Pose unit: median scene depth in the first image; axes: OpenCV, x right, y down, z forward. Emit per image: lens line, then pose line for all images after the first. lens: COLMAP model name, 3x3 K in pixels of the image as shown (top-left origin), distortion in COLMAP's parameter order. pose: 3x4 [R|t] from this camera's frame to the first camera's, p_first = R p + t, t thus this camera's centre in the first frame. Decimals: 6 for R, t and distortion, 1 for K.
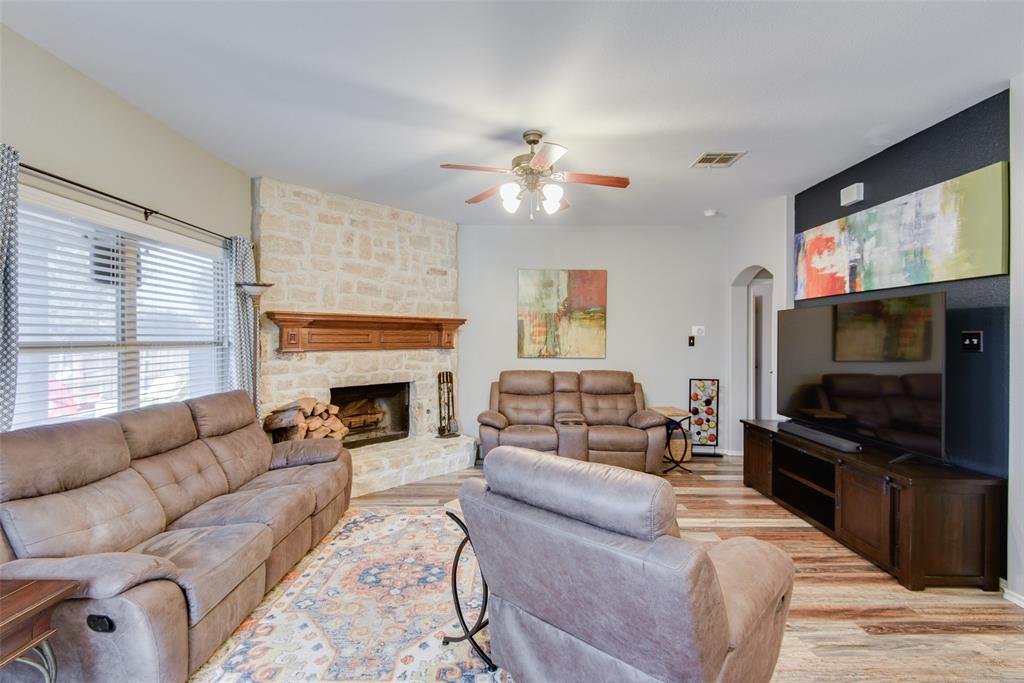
lens RADIAL K [[455.8, 0, 514.2], [0, 455.8, 343.4], [0, 0, 1]] dist [0.034792, -0.019824]
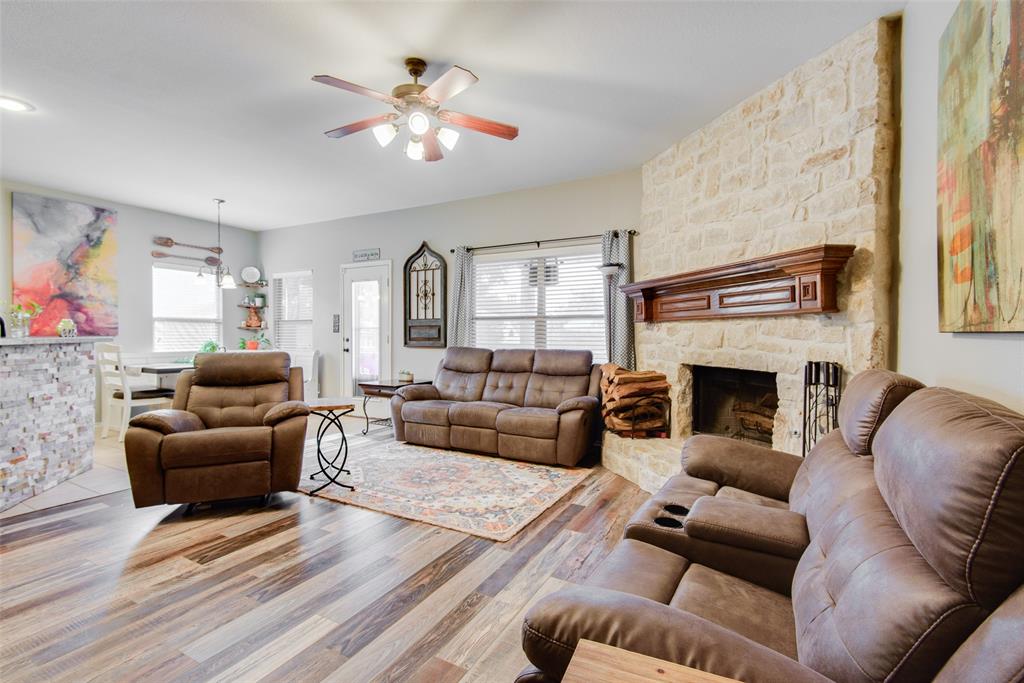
lens RADIAL K [[462.7, 0, 512.0], [0, 462.7, 341.5], [0, 0, 1]] dist [0.027829, -0.021841]
pose [[-0.490362, 0.005998, -0.871498, 0.517793], [-0.015256, 0.999764, 0.015465, 0.045170], [0.871385, 0.020879, -0.490155, 1.127902]]
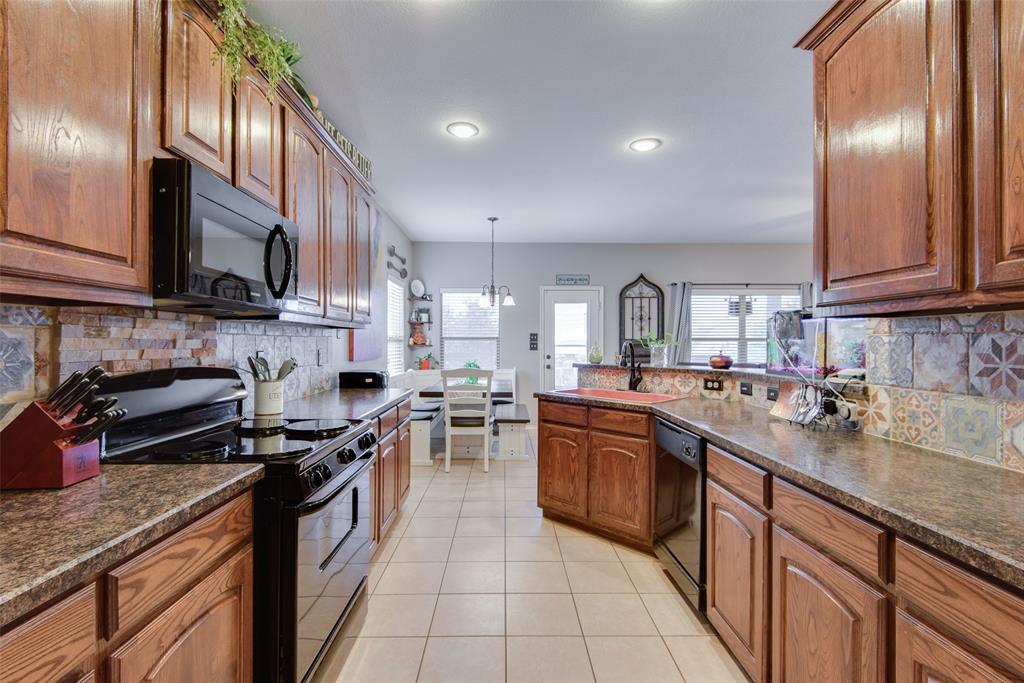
lens RADIAL K [[455.8, 0, 514.2], [0, 455.8, 343.4], [0, 0, 1]] dist [0.034792, -0.019824]
pose [[0.005183, 0.002327, -0.999984, 1.012417], [-0.013219, 0.999910, 0.002258, 0.022221], [0.999899, 0.013207, 0.005213, -0.146338]]
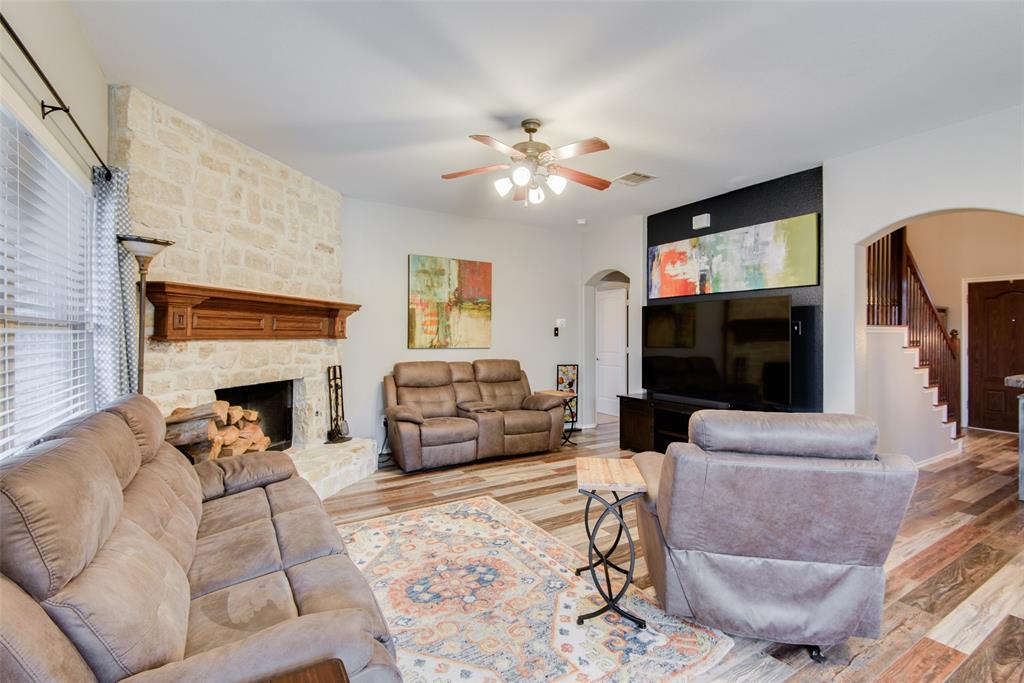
lens RADIAL K [[458.4, 0, 514.2], [0, 458.4, 338.2], [0, 0, 1]] dist [0.036078, -0.031872]
pose [[0.858029, -0.002542, 0.513596, -0.361595], [0.005806, 0.999972, -0.004752, 0.019566], [-0.513569, 0.007059, 0.858019, 0.099498]]
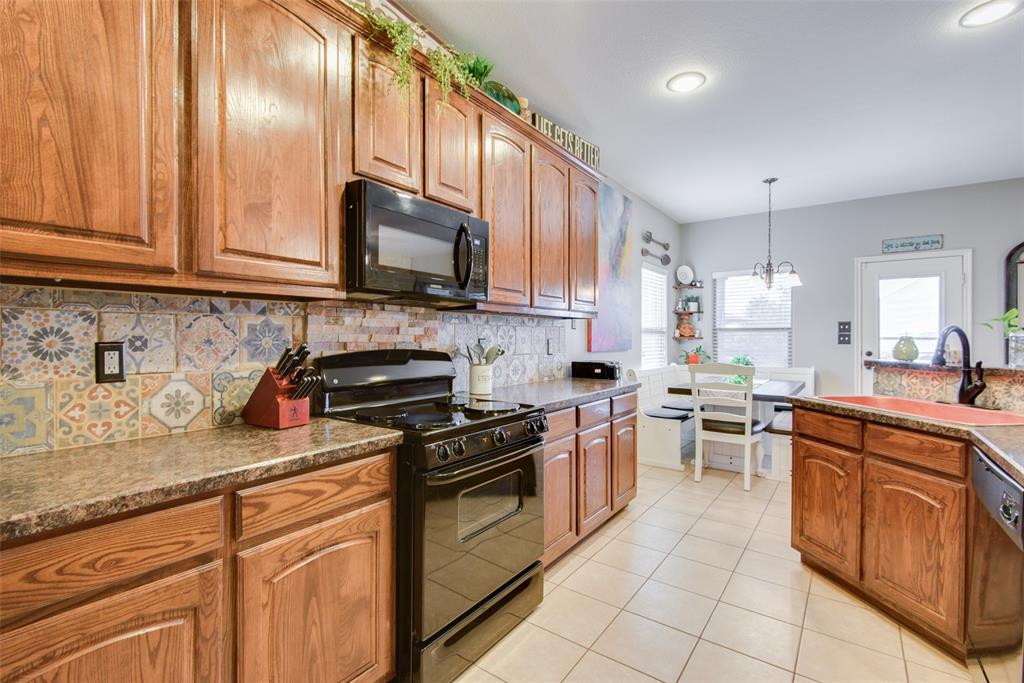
lens RADIAL K [[462.7, 0, 512.0], [0, 462.7, 341.5], [0, 0, 1]] dist [0.027829, -0.021841]
pose [[-0.604595, 0.006825, -0.796504, 0.933917], [-0.010352, 0.999812, 0.016424, 0.030003], [0.796466, 0.018175, -0.604411, -0.031094]]
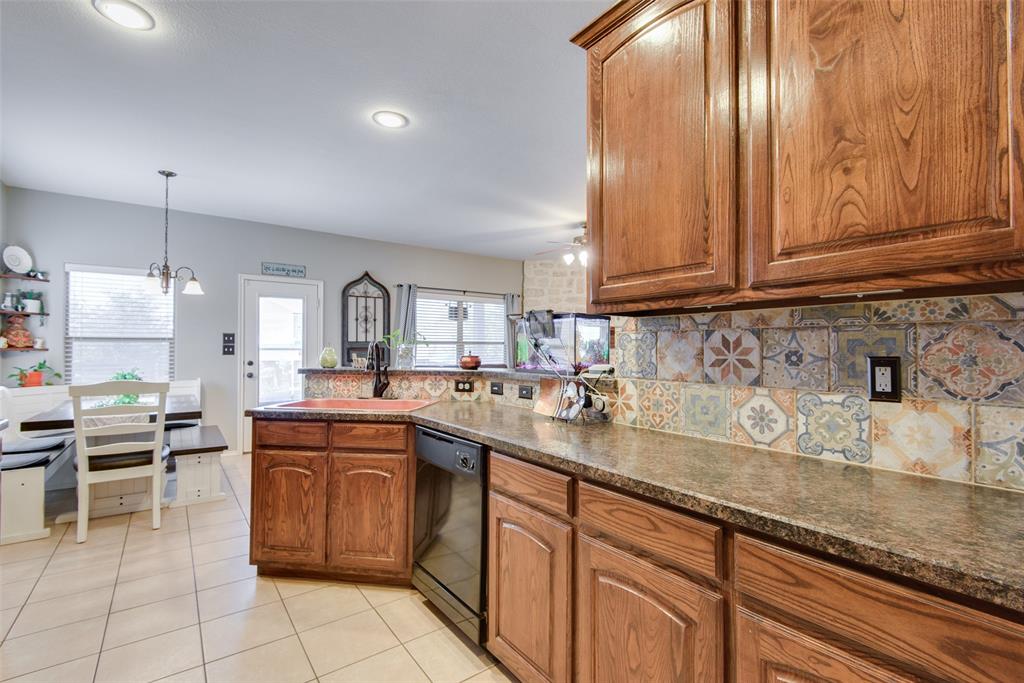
lens RADIAL K [[454.8, 0, 510.9], [0, 454.8, 343.5], [0, 0, 1]] dist [0.028684, -0.020250]
pose [[0.582806, -0.008336, -0.812568, 0.899614], [-0.009908, 0.999800, -0.017362, 0.030747], [0.812551, 0.018169, 0.582607, -0.172047]]
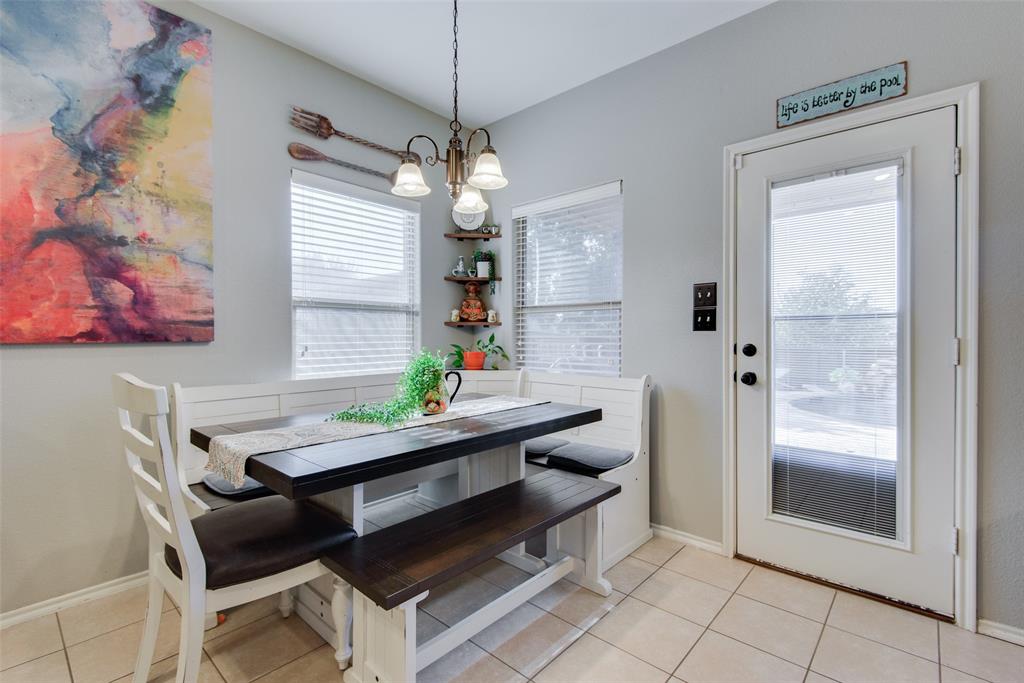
lens RADIAL K [[463.3, 0, 507.2], [0, 463.3, 339.8], [0, 0, 1]] dist [0.029283, -0.019407]
pose [[-0.688100, 0.002516, -0.725612, 0.078398], [-0.010504, 0.999855, 0.013428, 0.053064], [0.725540, 0.016861, -0.687973, 0.136904]]
